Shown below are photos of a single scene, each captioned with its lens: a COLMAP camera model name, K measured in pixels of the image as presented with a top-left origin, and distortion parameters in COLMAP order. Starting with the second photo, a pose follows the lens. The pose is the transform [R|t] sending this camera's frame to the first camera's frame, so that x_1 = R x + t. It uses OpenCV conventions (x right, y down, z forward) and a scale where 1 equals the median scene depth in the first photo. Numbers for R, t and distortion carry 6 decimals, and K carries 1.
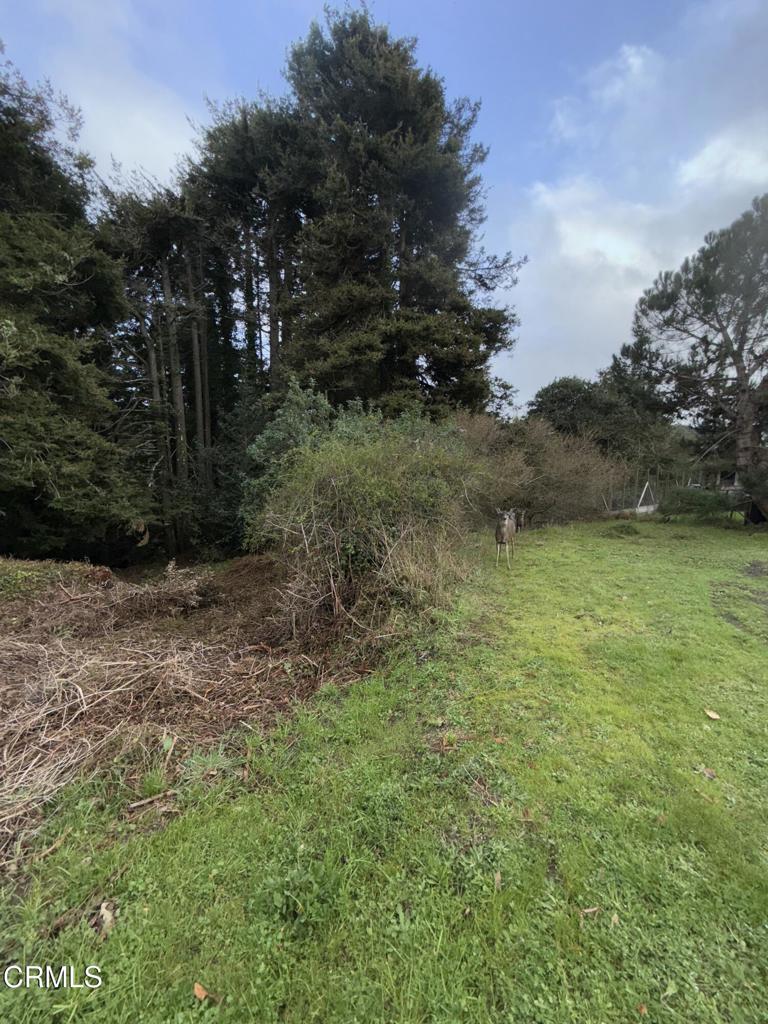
lens RADIAL K [[406.6, 0, 386.4], [0, 406.6, 507.9], [0, 0, 1]] dist [-0.000062, -0.000172]
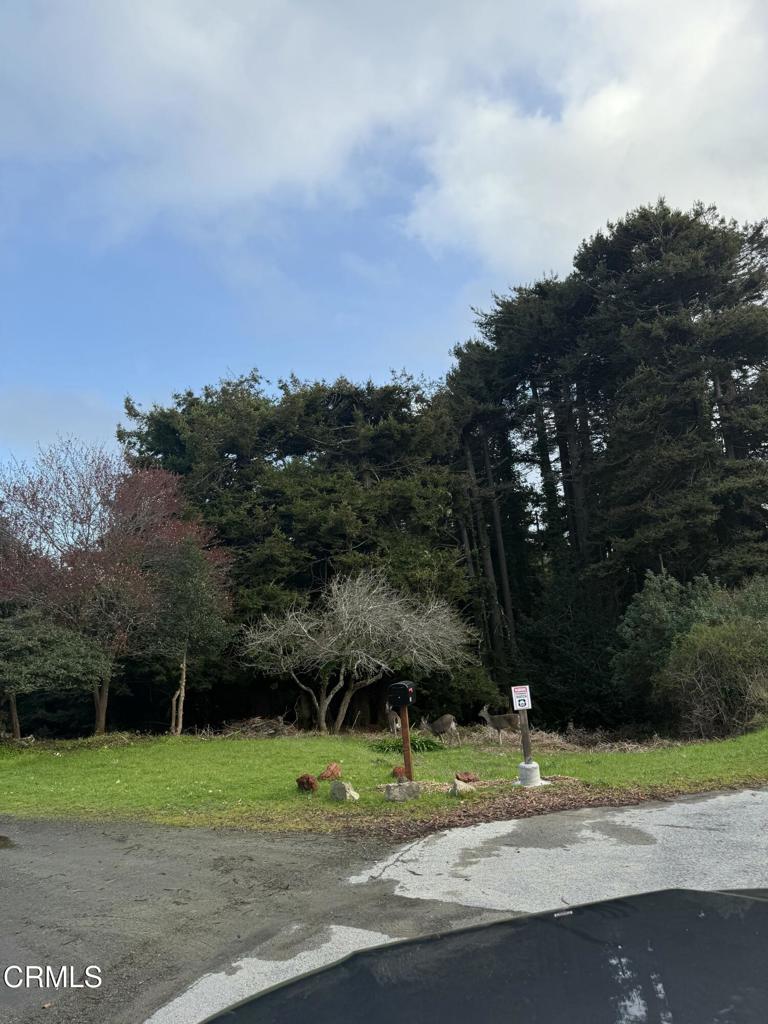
lens RADIAL K [[729.8, 0, 384.0], [0, 729.8, 512.0], [0, 0, 1]] dist [0.000223, -0.000210]
pose [[0.895265, -0.155438, -0.417540, 0.012411], [0.049207, 0.965930, -0.254082, 0.045926], [0.442808, 0.206925, 0.872412, -1.343707]]
